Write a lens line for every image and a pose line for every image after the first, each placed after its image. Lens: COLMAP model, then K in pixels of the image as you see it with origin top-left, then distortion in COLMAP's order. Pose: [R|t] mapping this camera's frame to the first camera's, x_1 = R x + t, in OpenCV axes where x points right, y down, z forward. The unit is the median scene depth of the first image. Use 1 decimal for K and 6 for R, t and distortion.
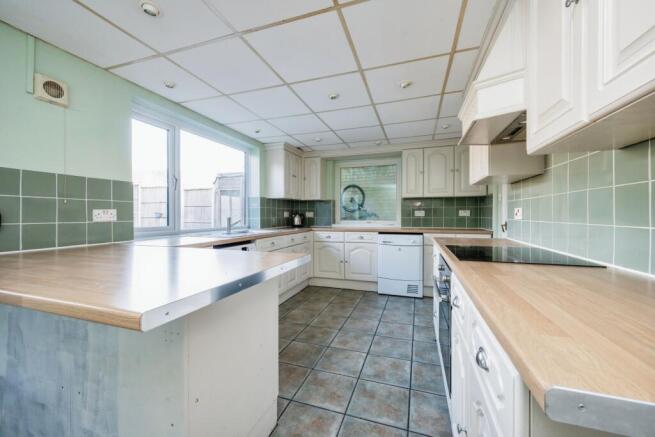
lens RADIAL K [[258.7, 0, 327.4], [0, 258.7, 217.2], [0, 0, 1]] dist [0.003311, 0.000211]
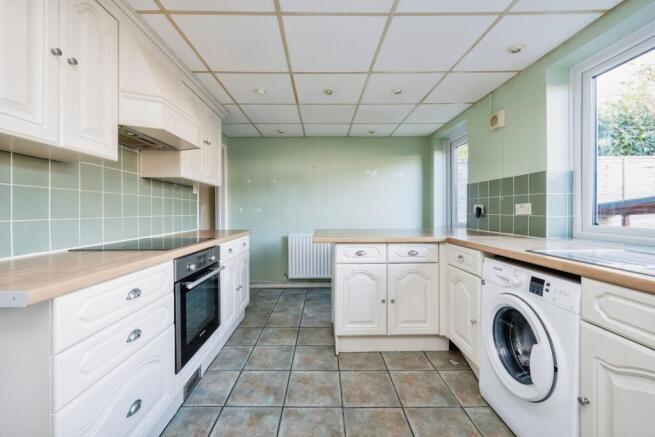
lens RADIAL K [[258.7, 0, 321.5], [0, 258.7, 208.8], [0, 0, 1]] dist [0.003311, 0.000211]
pose [[-0.943436, 0.003223, -0.331540, 0.278948], [0.002264, 0.999992, 0.003276, -0.015042], [0.331548, 0.002340, -0.943436, 1.836186]]
